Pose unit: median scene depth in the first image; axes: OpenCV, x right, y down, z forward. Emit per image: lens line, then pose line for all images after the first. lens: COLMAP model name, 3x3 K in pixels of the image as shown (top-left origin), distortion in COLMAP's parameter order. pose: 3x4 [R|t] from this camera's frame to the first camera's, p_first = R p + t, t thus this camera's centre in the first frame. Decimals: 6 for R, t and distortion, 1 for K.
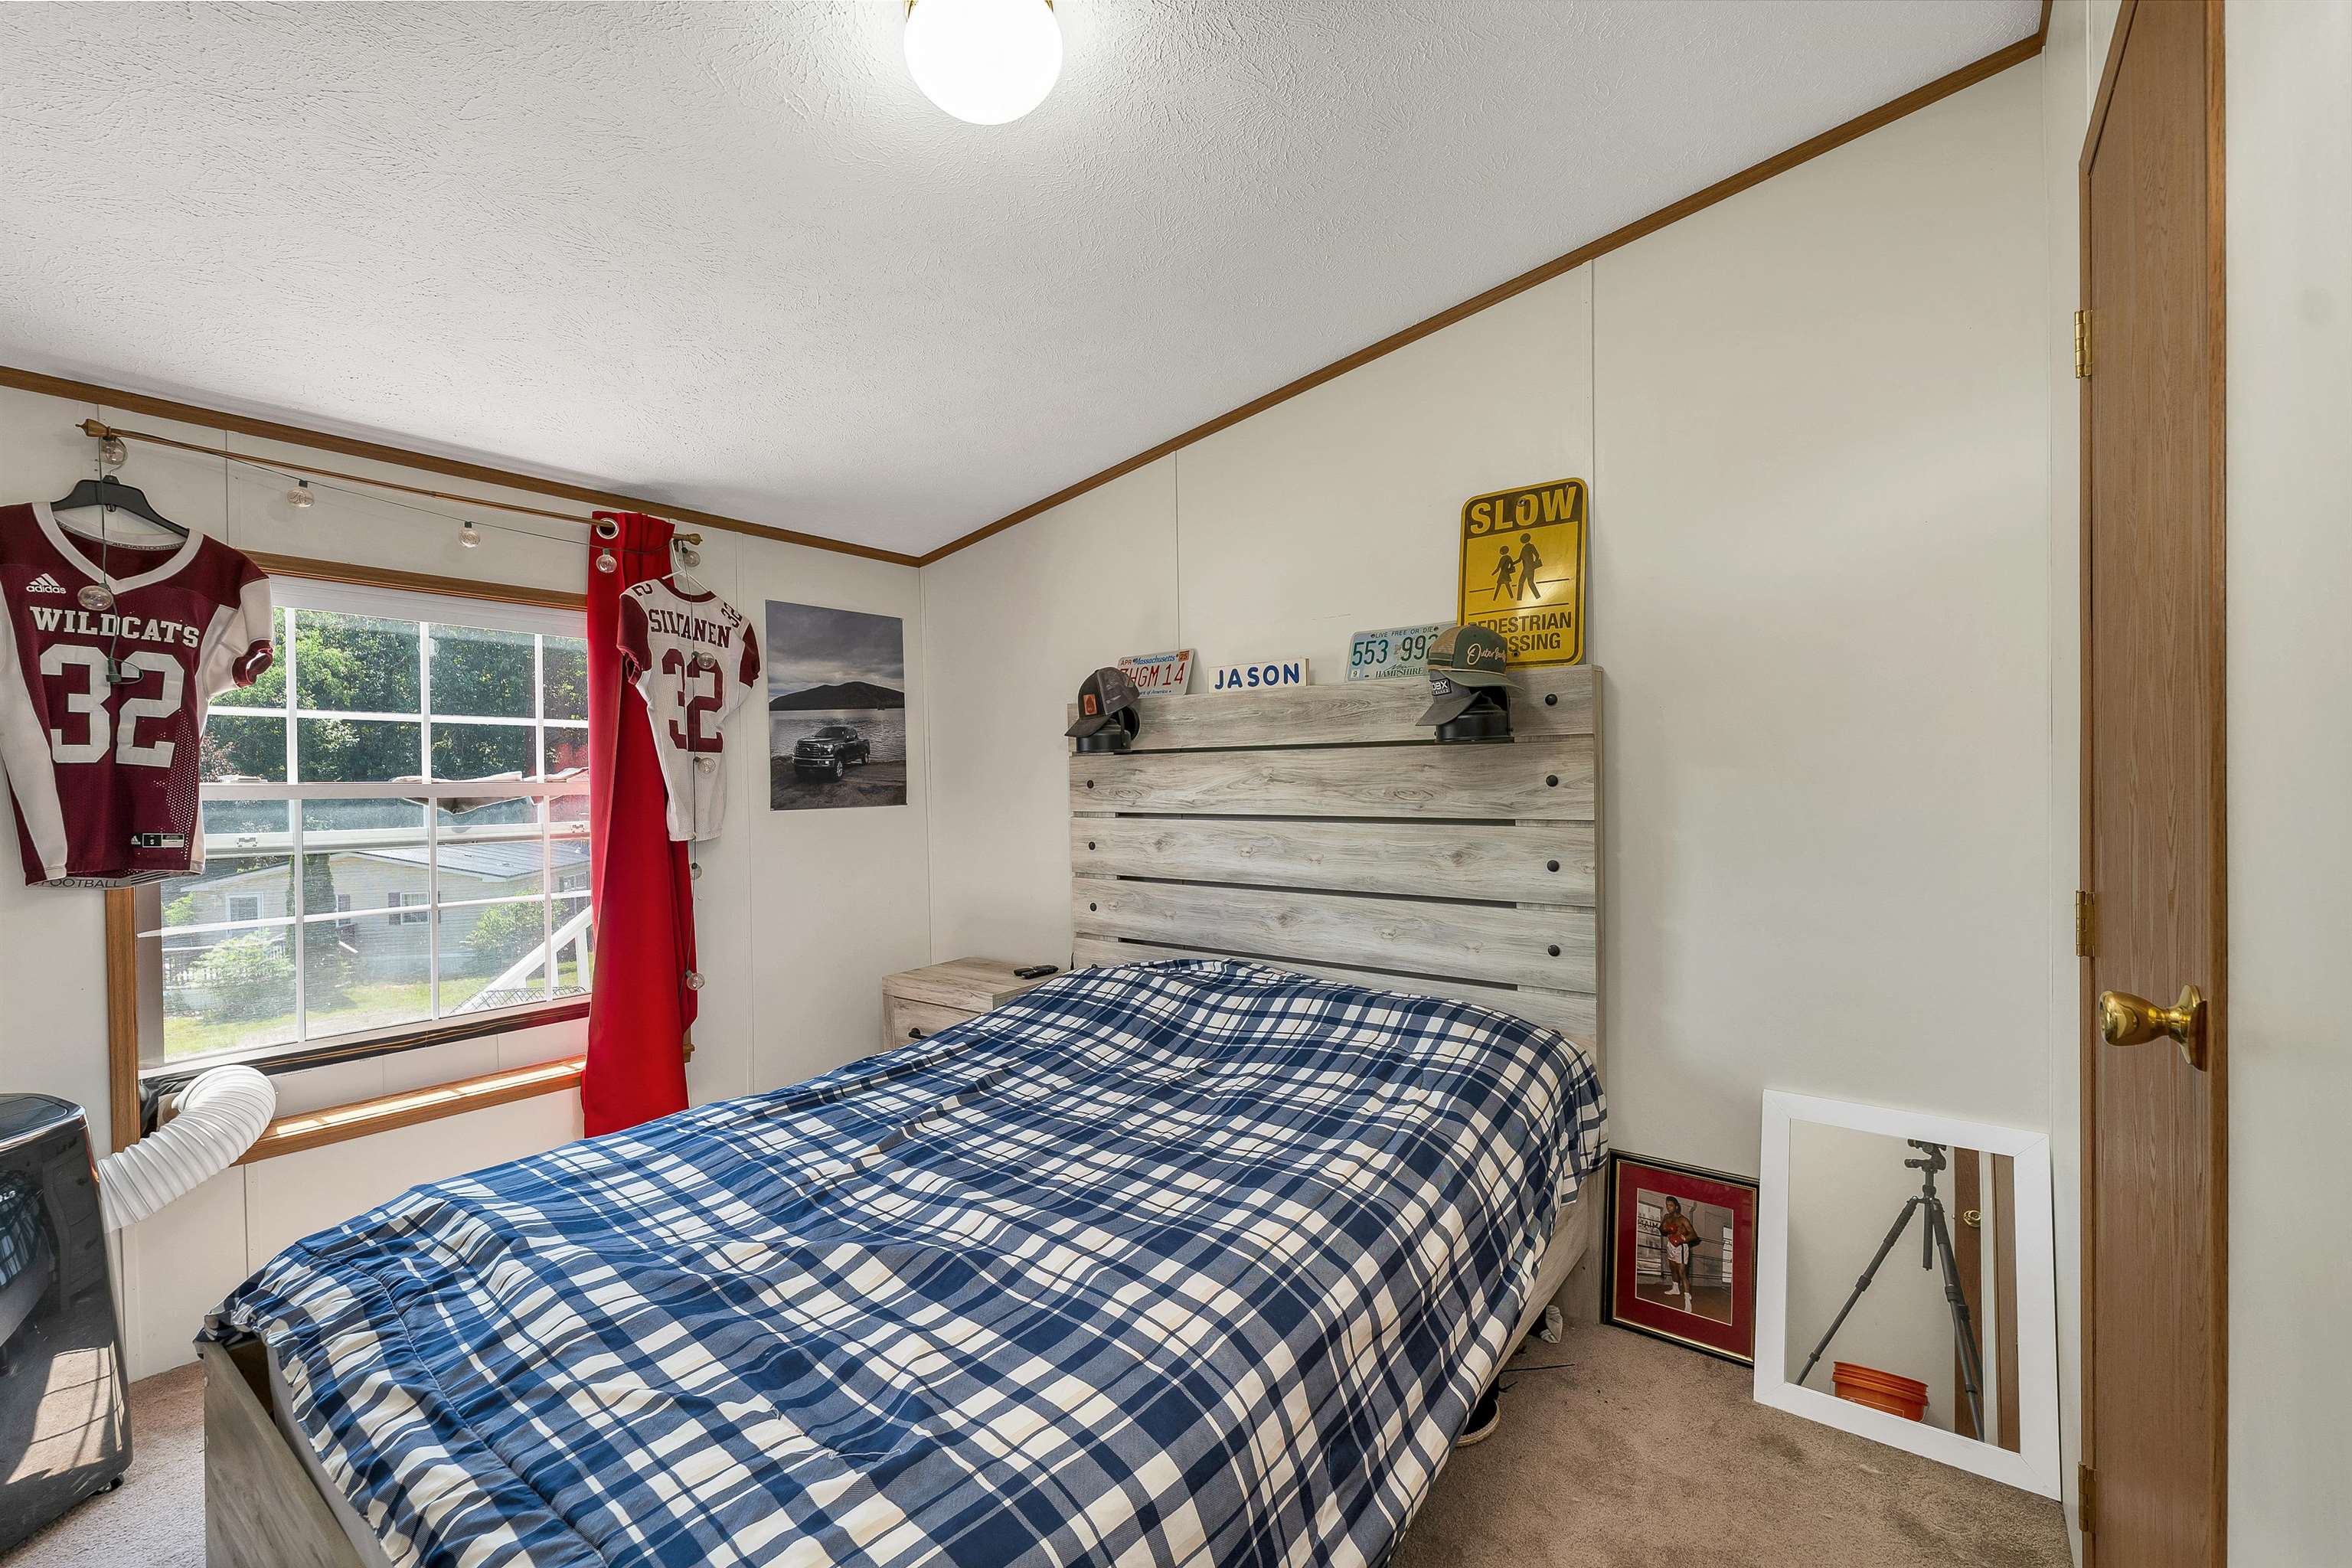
lens RADIAL K [[983.4, 0, 1160.5], [0, 983.4, 776.0], [0, 0, 1]] dist [0.001675, 0.000136]
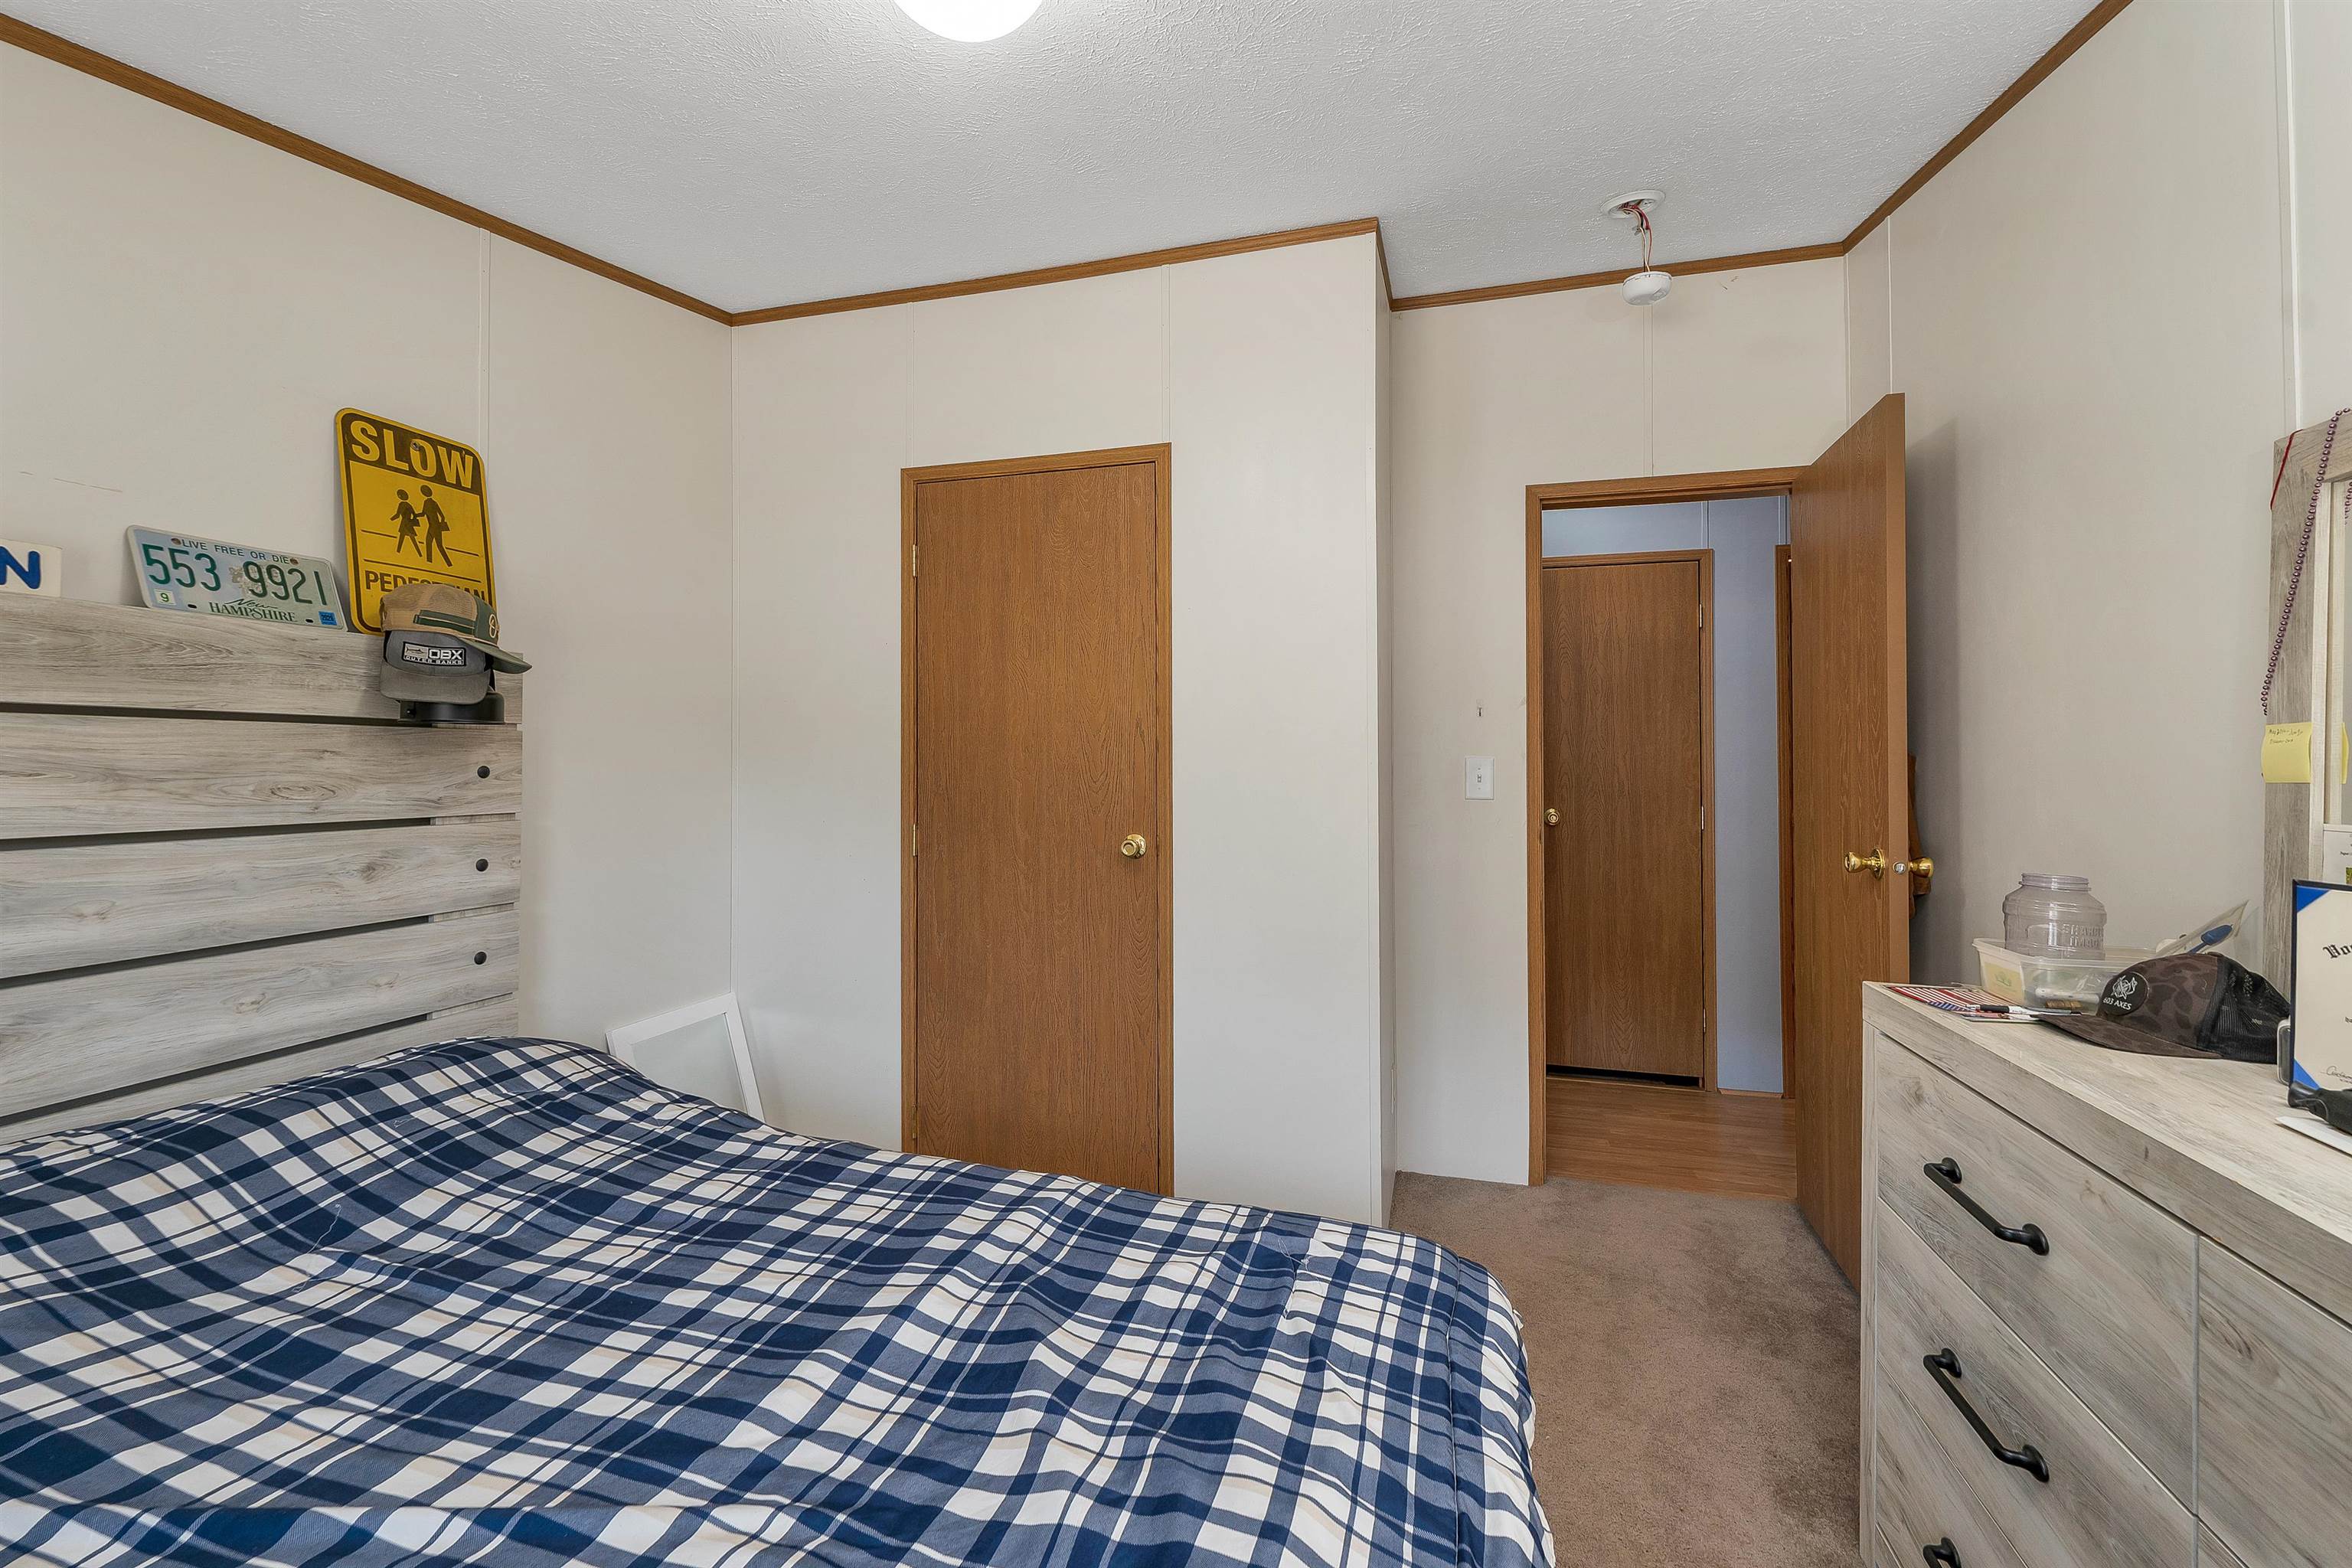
lens RADIAL K [[948.6, 0, 1170.5], [0, 948.6, 728.2], [0, 0, 1]] dist [0.000053, 0.000026]
pose [[-0.361360, 0.046671, 0.931258, -0.625547], [0.002214, 0.998787, -0.049197, 0.008564], [-0.932424, -0.015716, -0.361024, 0.683439]]
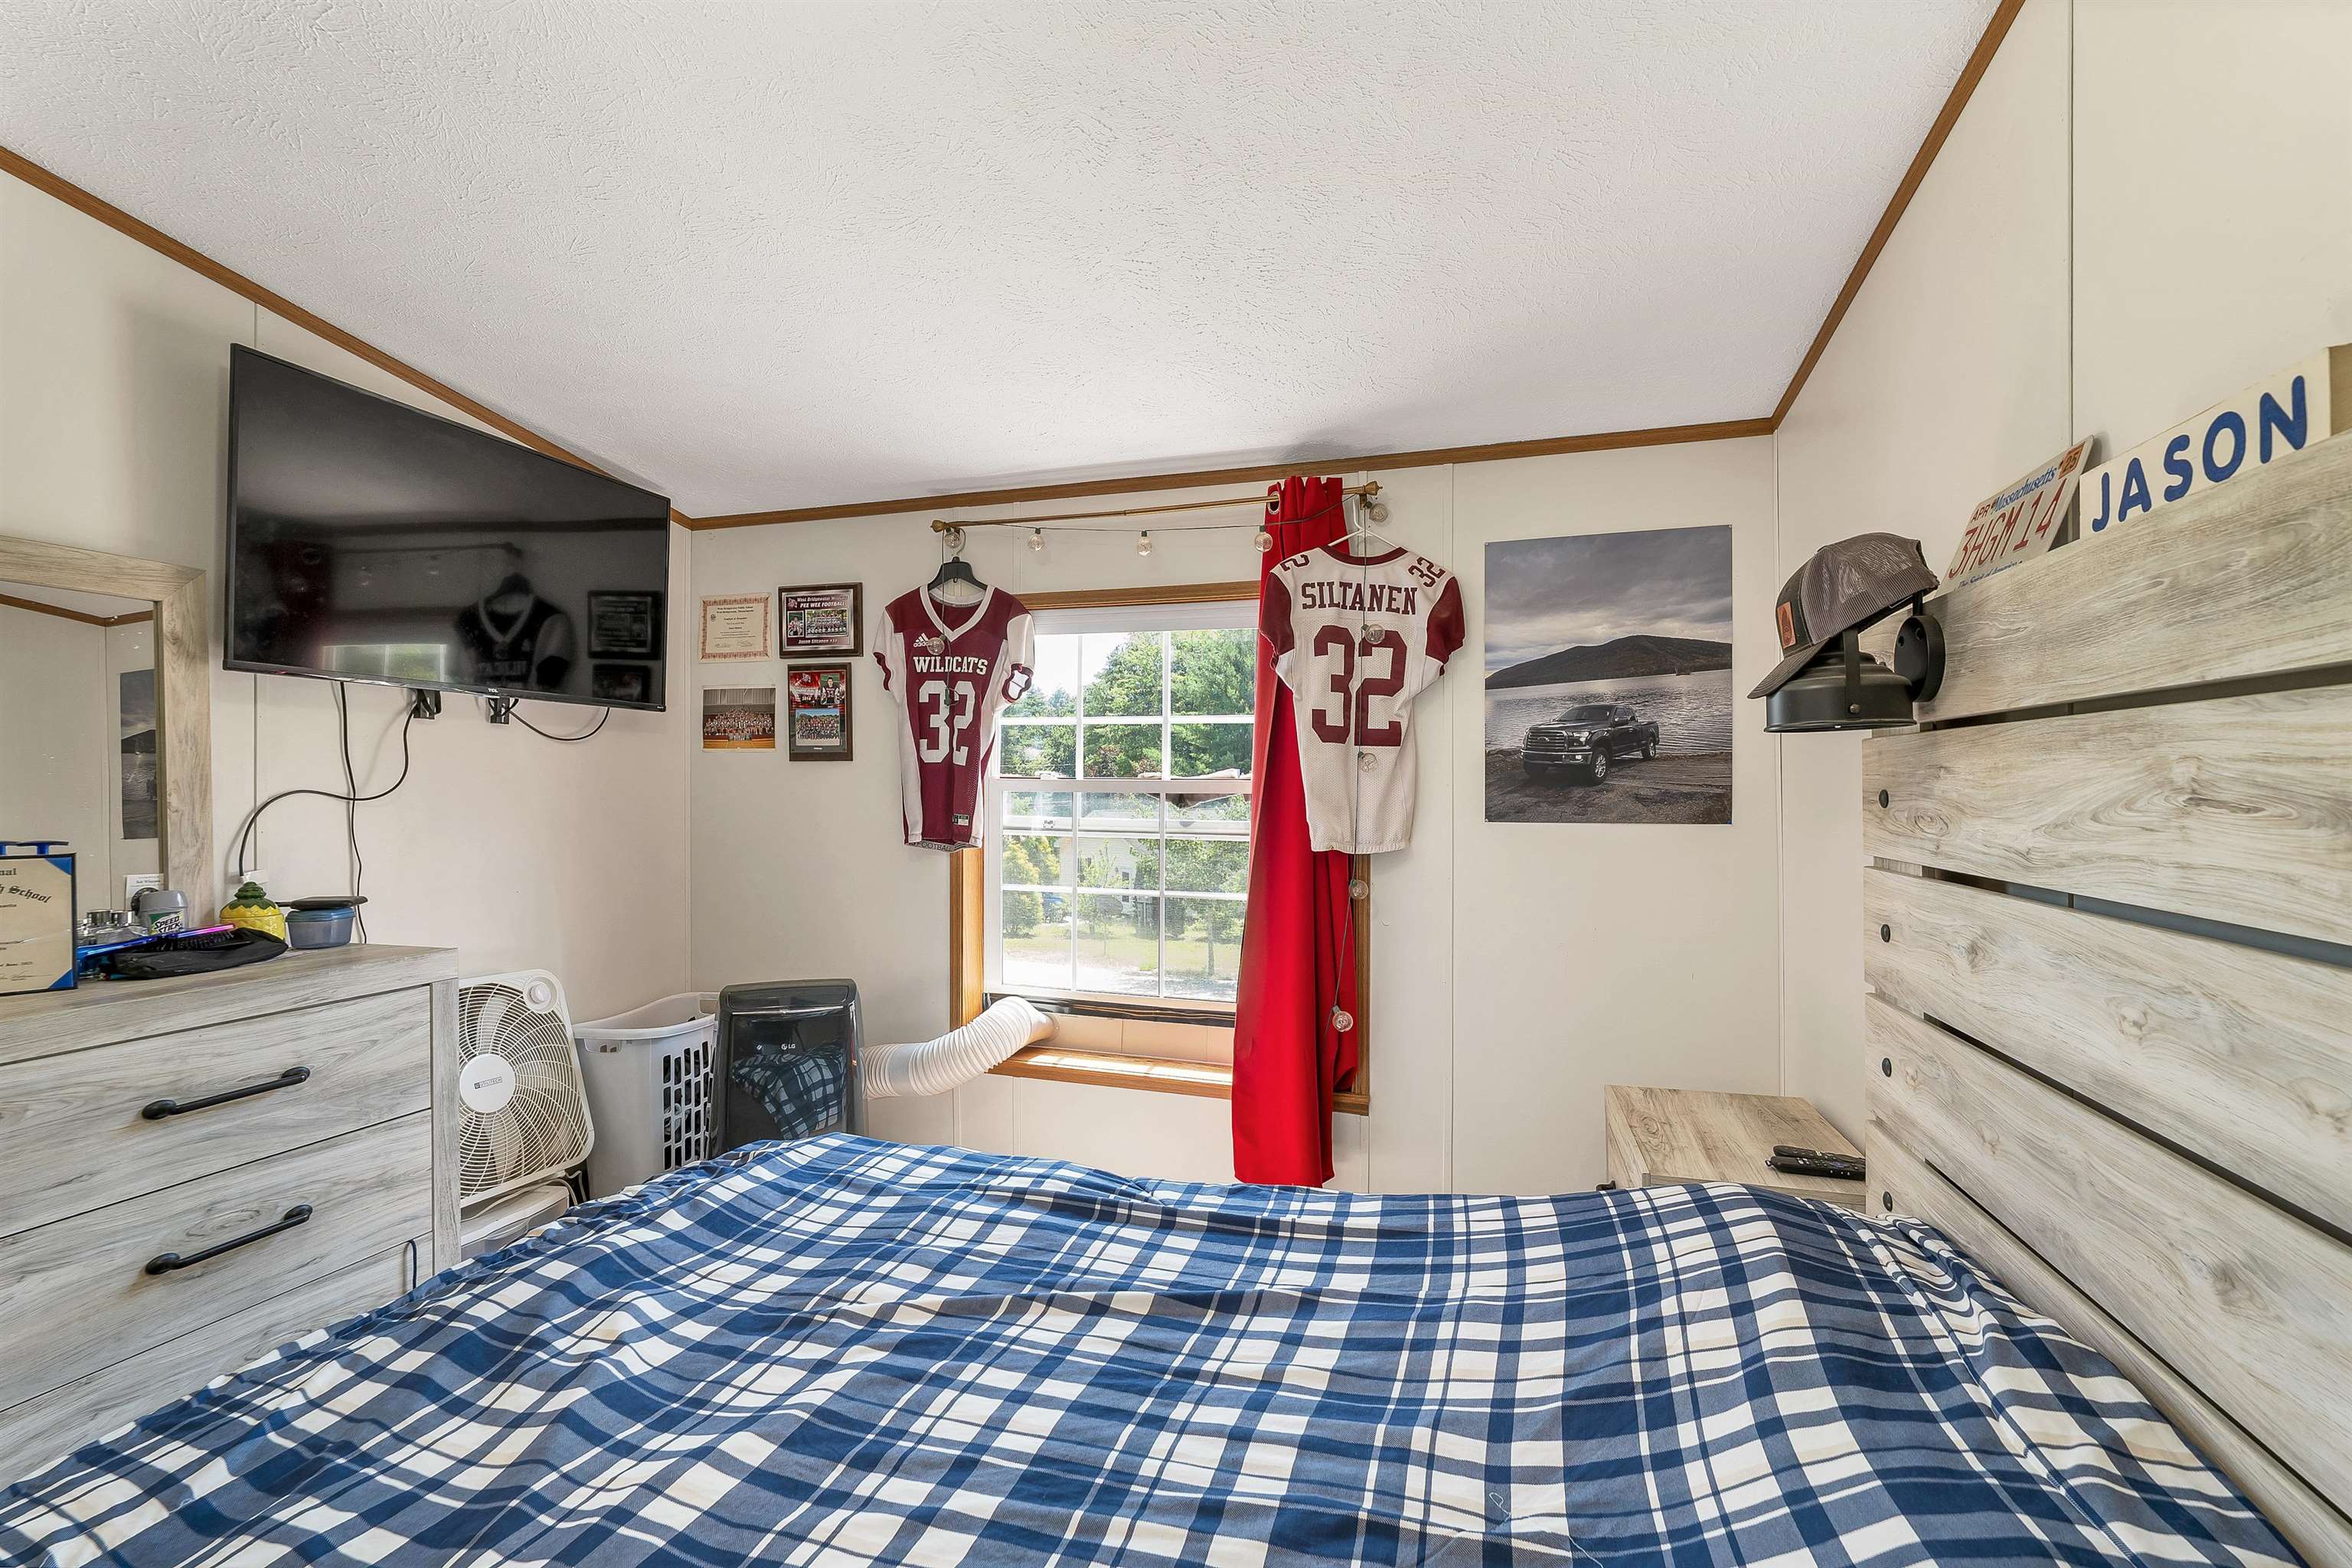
lens RADIAL K [[1005.9, 0, 1176.0], [0, 1005.9, 784.0], [0, 0, 1]] dist [-0.000418, -0.000125]
pose [[0.344878, 0.014920, -0.938529, 0.329776], [-0.006671, 0.999887, 0.013444, -0.003271], [0.938624, 0.001624, 0.344939, 0.683250]]
